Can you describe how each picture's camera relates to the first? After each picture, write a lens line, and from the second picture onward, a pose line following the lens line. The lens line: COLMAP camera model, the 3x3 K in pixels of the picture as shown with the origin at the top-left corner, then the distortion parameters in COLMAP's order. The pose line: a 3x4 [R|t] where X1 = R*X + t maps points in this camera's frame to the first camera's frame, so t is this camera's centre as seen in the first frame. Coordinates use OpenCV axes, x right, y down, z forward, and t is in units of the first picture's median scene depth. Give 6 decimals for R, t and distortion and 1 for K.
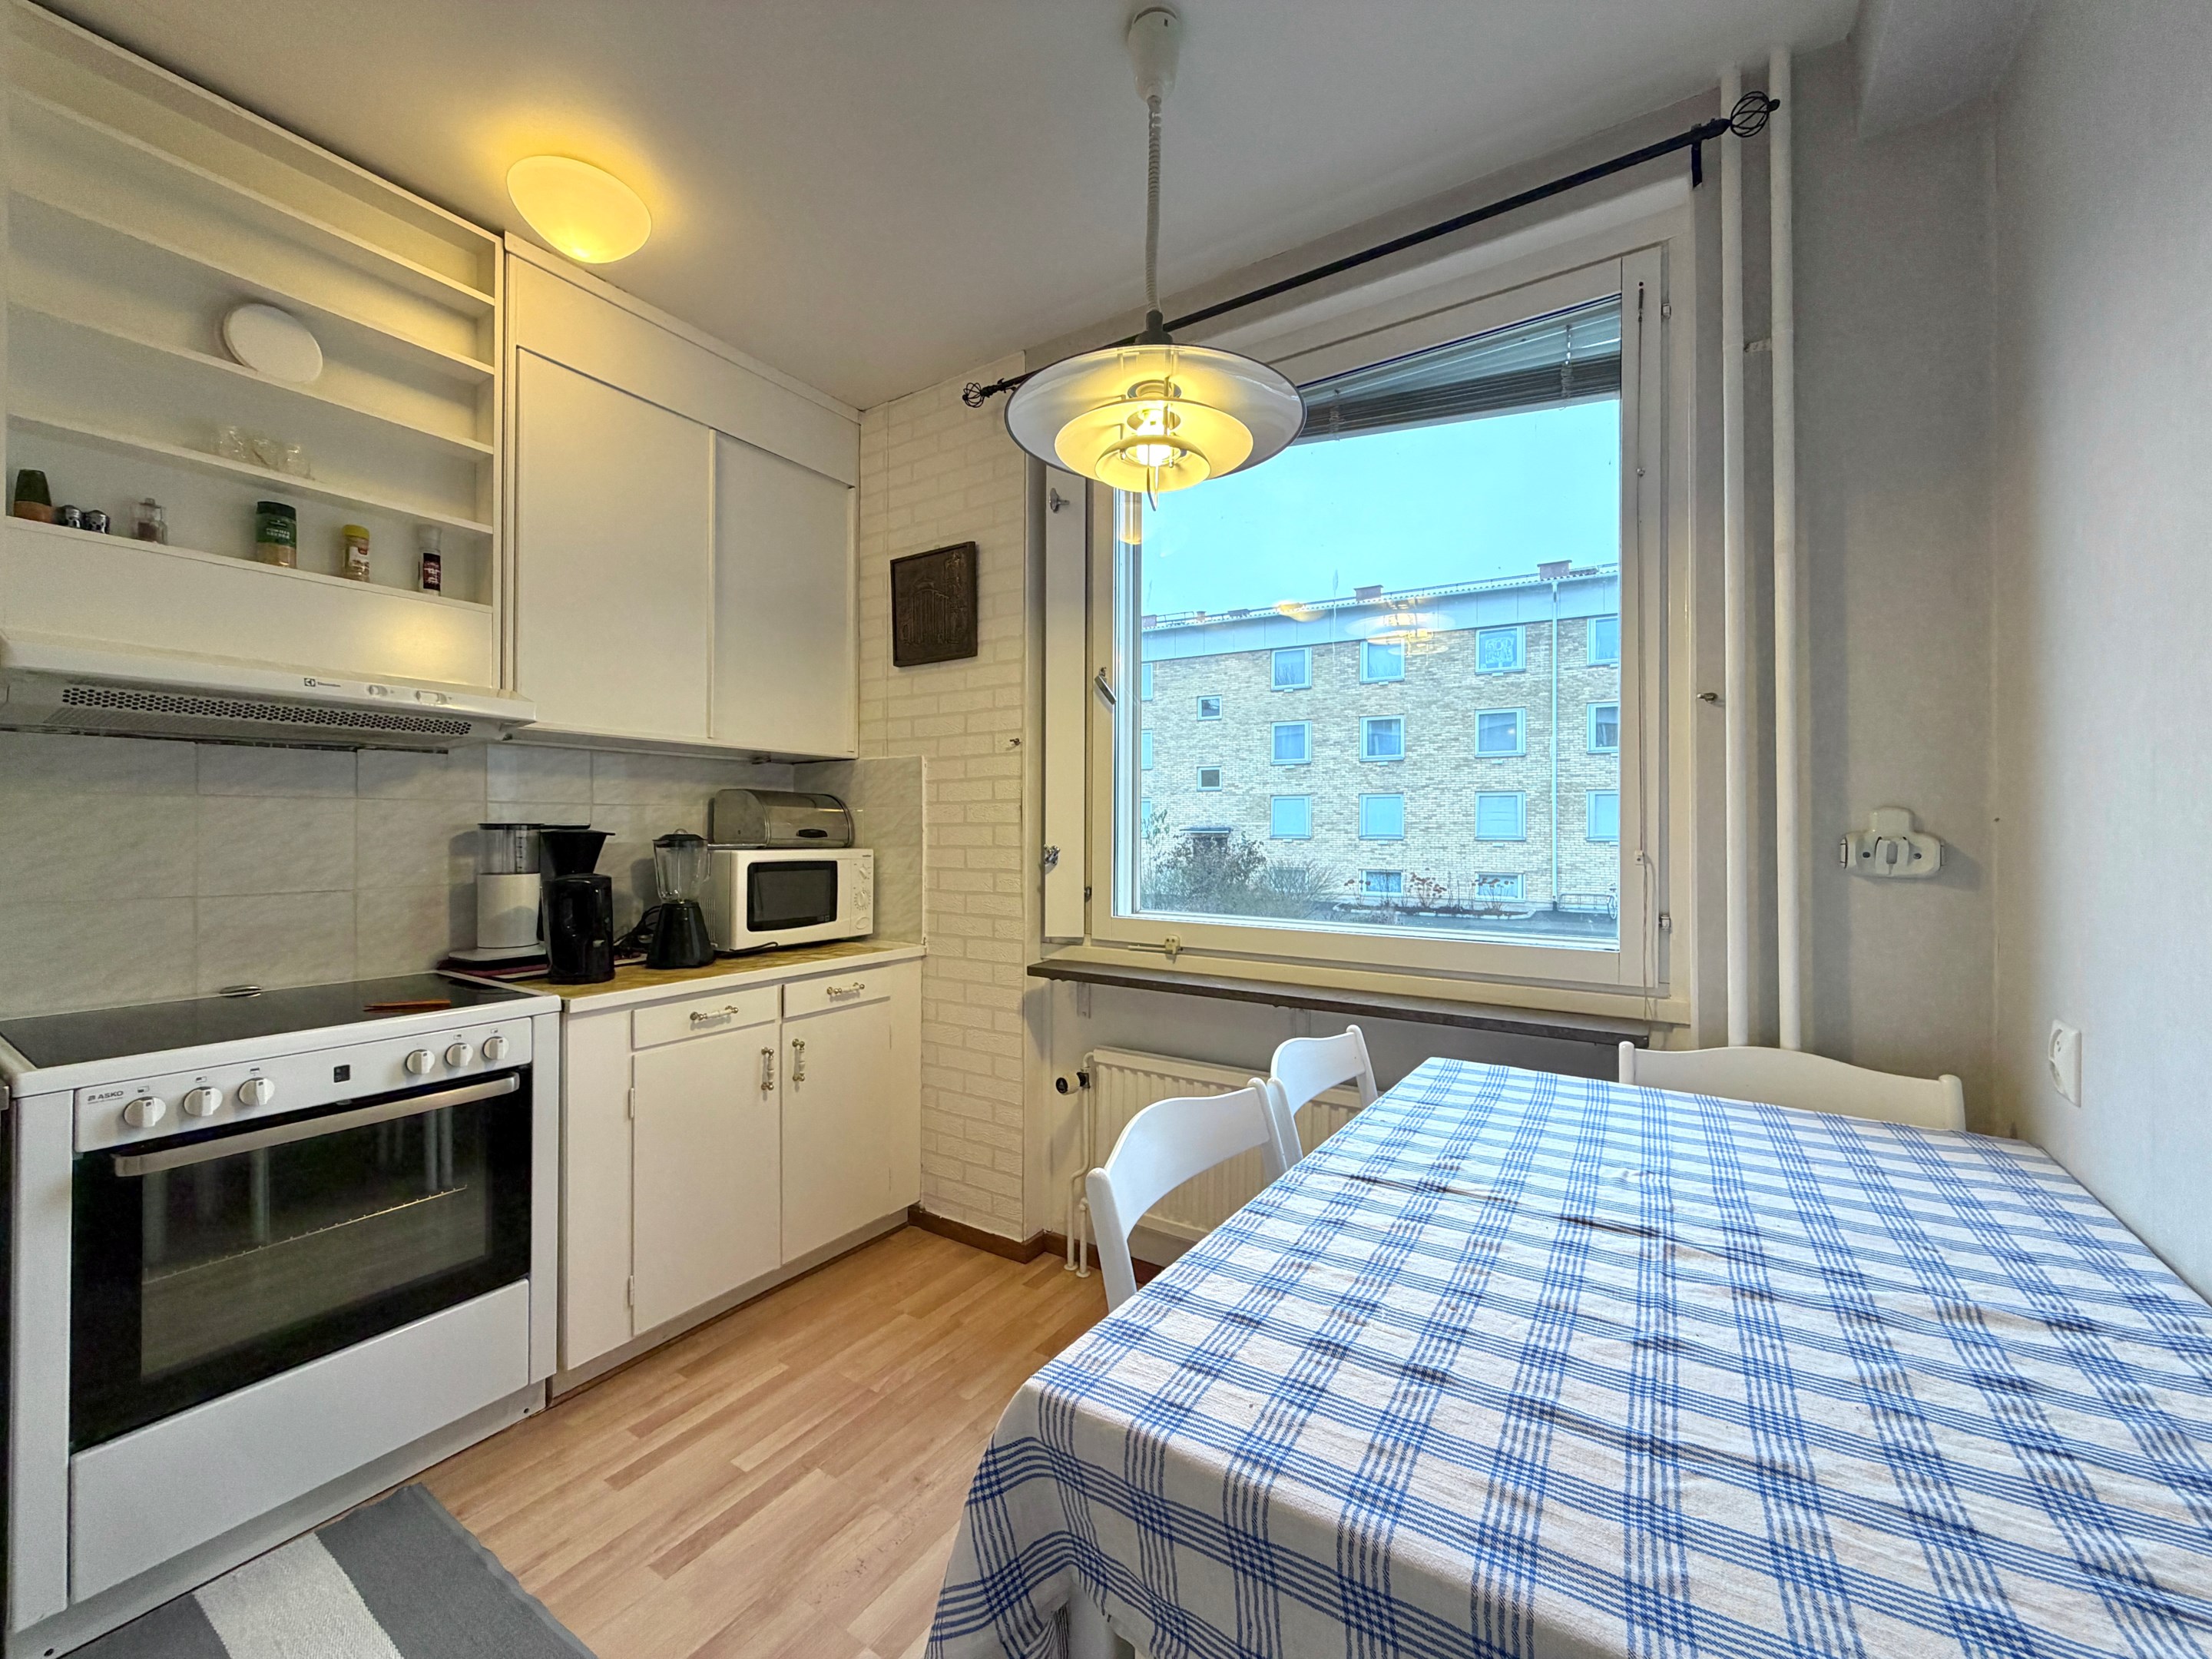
lens RADIAL K [[880.6, 0, 1106.0], [0, 880.6, 829.5], [0, 0, 1]] dist [0.000202, -0.000064]
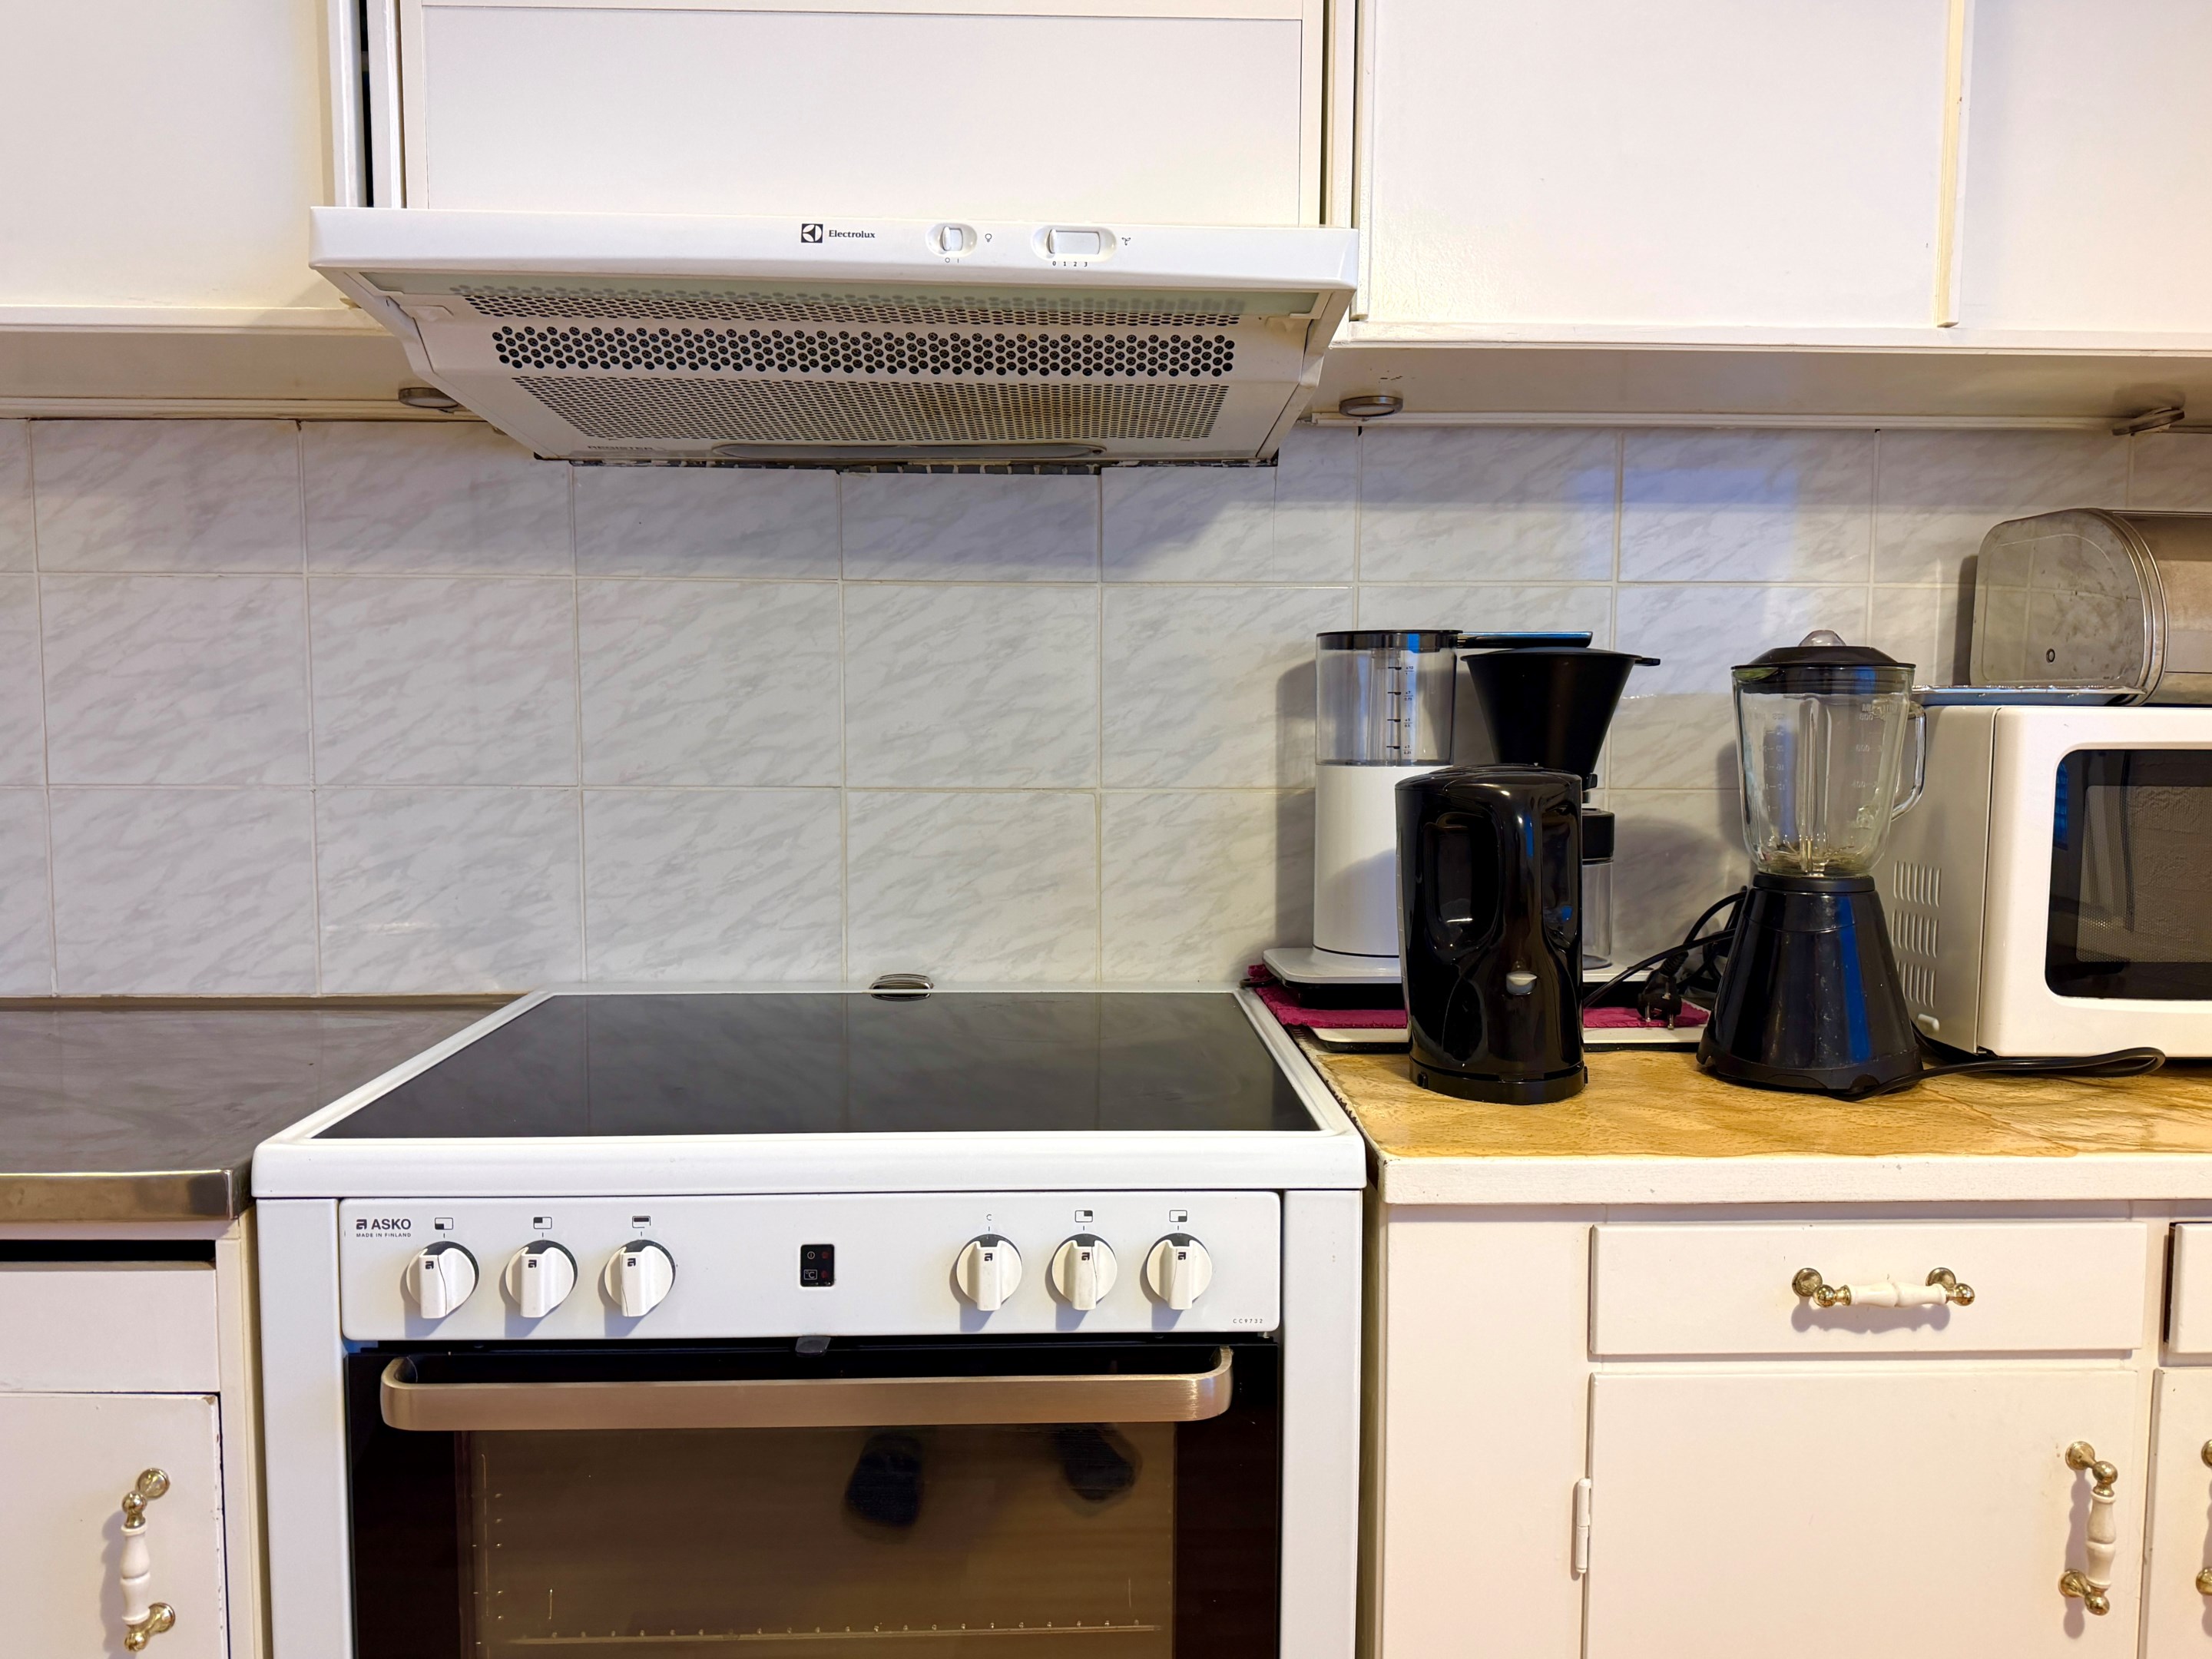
lens RADIAL K [[1621.8, 0, 1106.0], [0, 1621.8, 829.5], [0, 0, 1]] dist [0.057480, -0.074730]
pose [[0.575135, 0.055036, -0.816205, -0.174591], [-0.002106, 0.997831, 0.065798, 0.033717], [0.818056, -0.036124, 0.574003, 0.512239]]
